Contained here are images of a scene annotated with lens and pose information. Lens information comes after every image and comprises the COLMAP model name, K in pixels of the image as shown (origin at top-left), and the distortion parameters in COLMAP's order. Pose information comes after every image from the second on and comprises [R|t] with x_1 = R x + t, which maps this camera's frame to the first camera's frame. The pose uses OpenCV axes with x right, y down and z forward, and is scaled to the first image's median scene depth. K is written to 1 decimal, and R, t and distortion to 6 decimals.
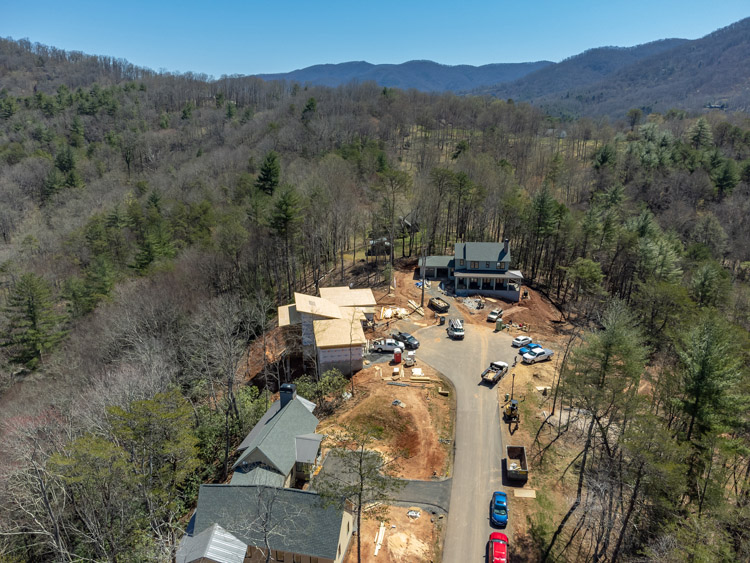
lens RADIAL K [[558.5, 0, 375.0], [0, 558.5, 281.5], [0, 0, 1]] dist [0.032120, -0.025933]
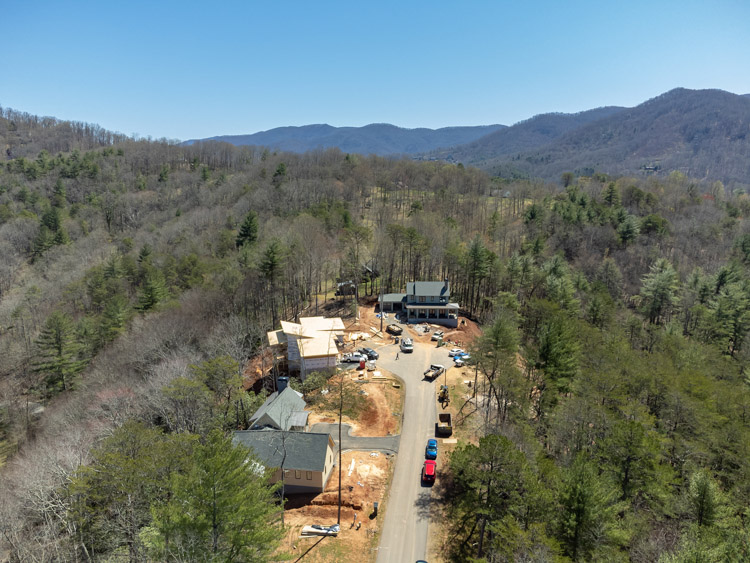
lens RADIAL K [[558.5, 0, 375.0], [0, 558.5, 281.5], [0, 0, 1]] dist [0.032120, -0.025933]
pose [[0.997839, -0.013609, 0.064285, -0.005733], [0.019943, 0.994894, -0.098940, 0.034221], [-0.062611, 0.100008, 0.993015, -0.161395]]
